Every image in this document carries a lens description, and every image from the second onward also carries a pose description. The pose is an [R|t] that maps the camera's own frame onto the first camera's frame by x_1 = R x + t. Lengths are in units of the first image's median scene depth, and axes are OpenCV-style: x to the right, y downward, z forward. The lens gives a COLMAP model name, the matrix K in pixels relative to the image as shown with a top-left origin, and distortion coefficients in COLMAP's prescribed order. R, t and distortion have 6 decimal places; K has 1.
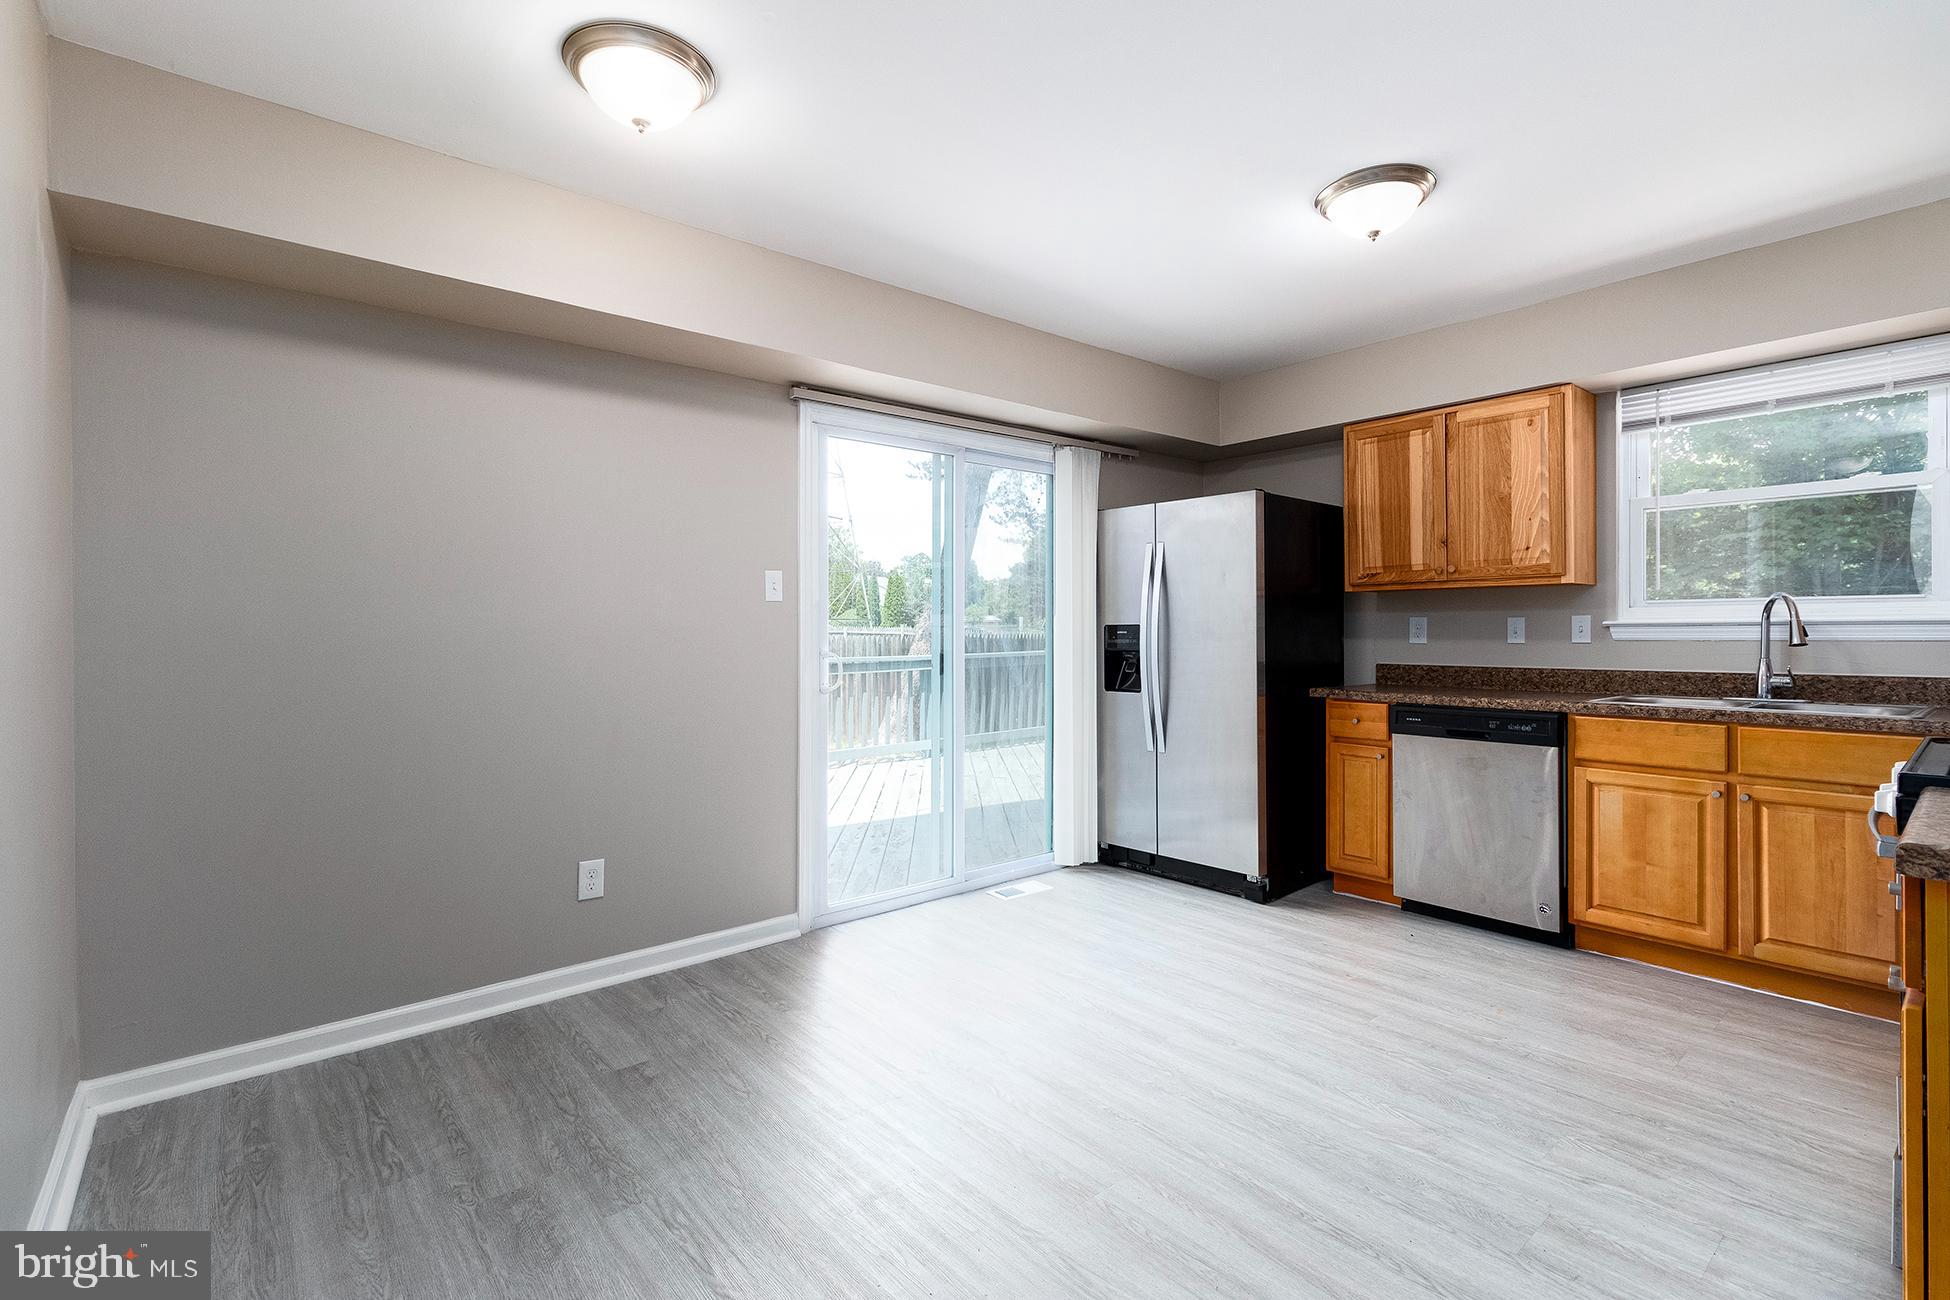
lens RADIAL K [[884.0, 0, 968.4], [0, 884.0, 634.8], [0, 0, 1]] dist [0.000508, 0.000281]
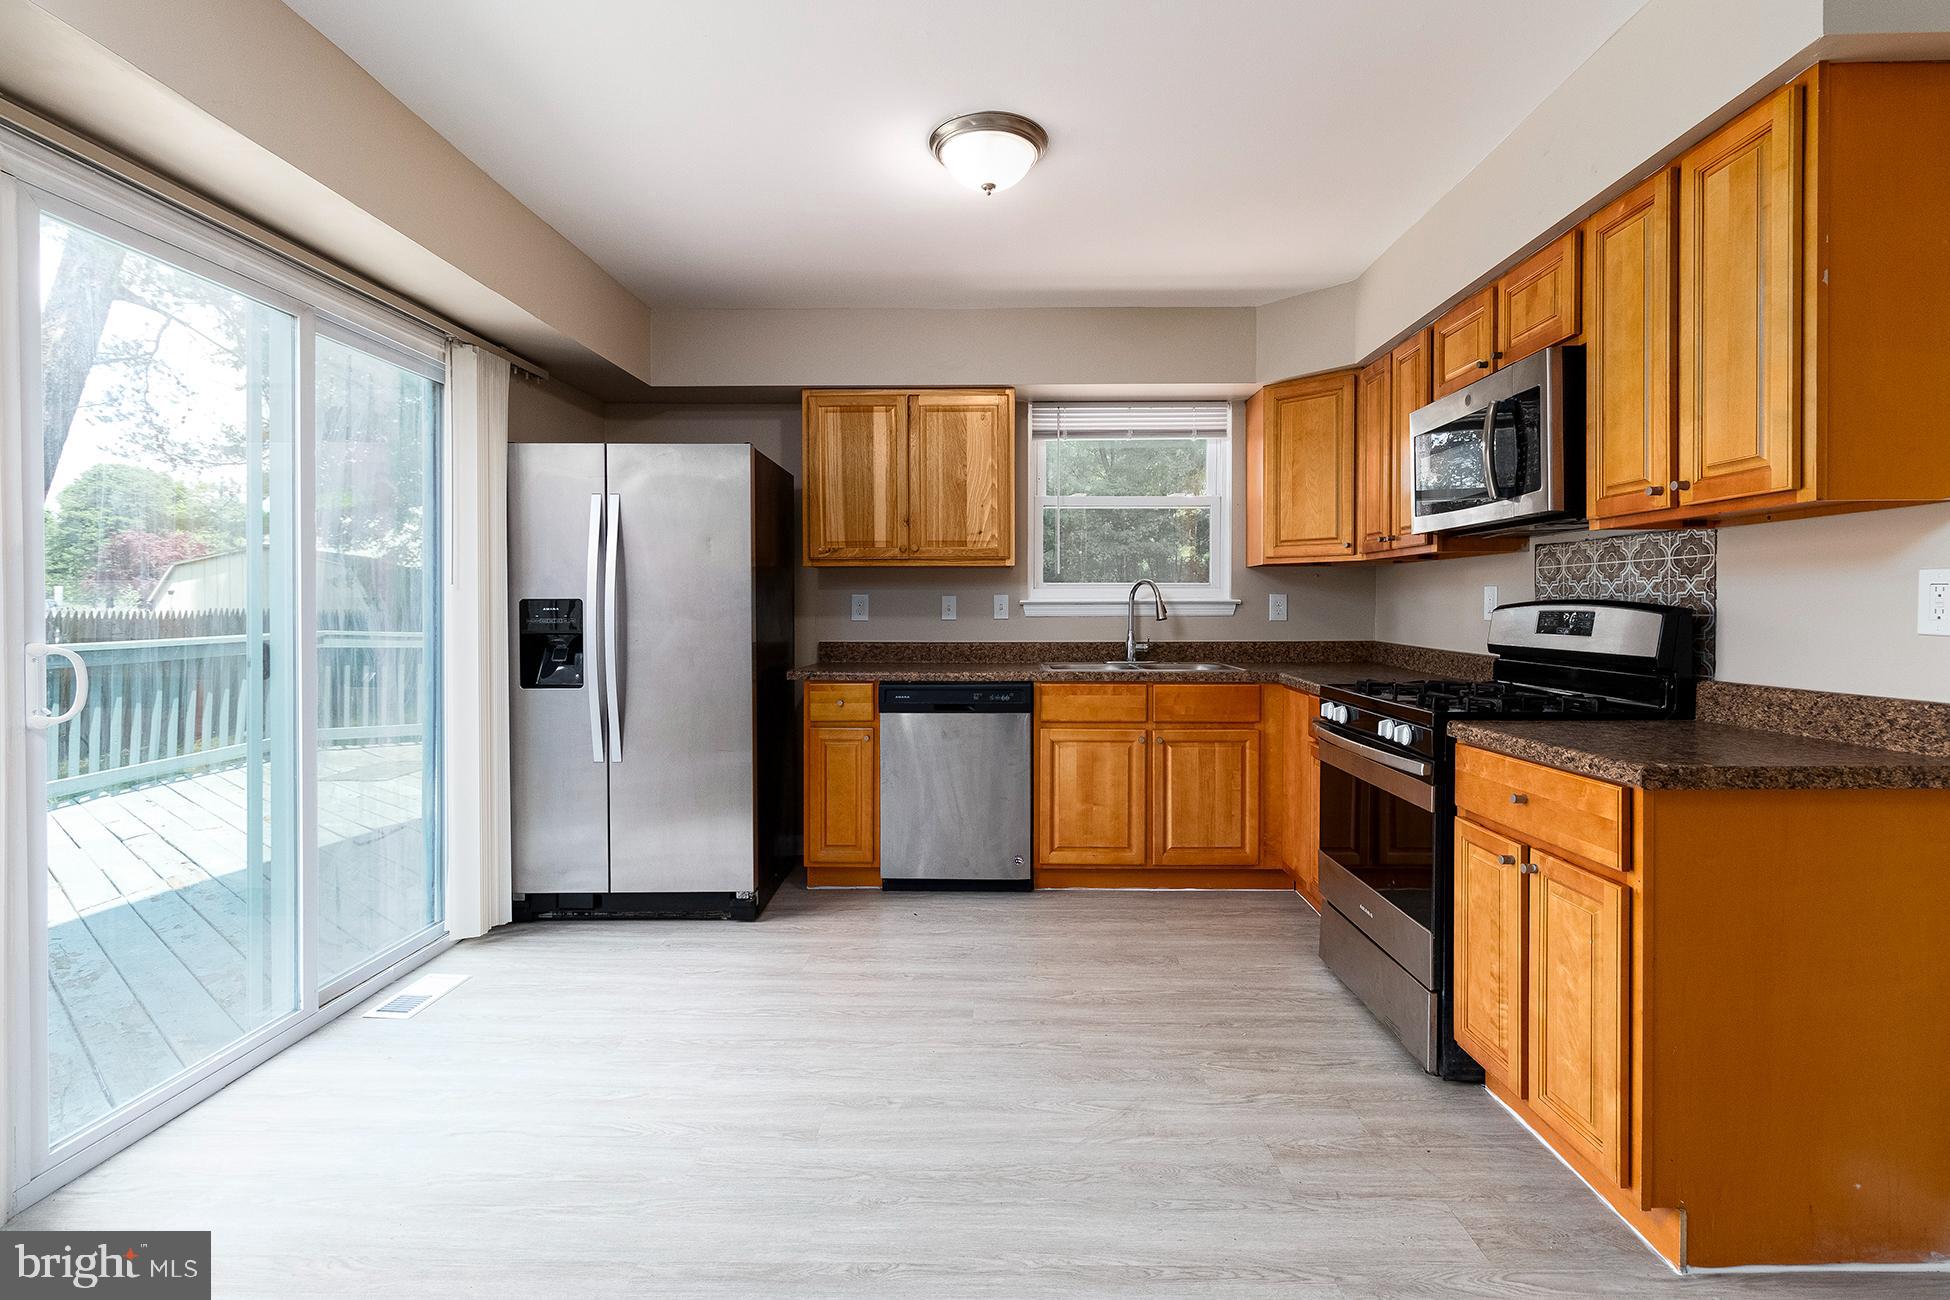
lens RADIAL K [[896.3, 0, 977.6], [0, 896.3, 617.7], [0, 0, 1]] dist [-0.000202, 0.000179]
pose [[0.654005, -0.005196, 0.756473, -0.209548], [0.000571, 0.999980, 0.006375, 0.000092], [-0.756490, -0.003737, 0.653994, 0.286242]]
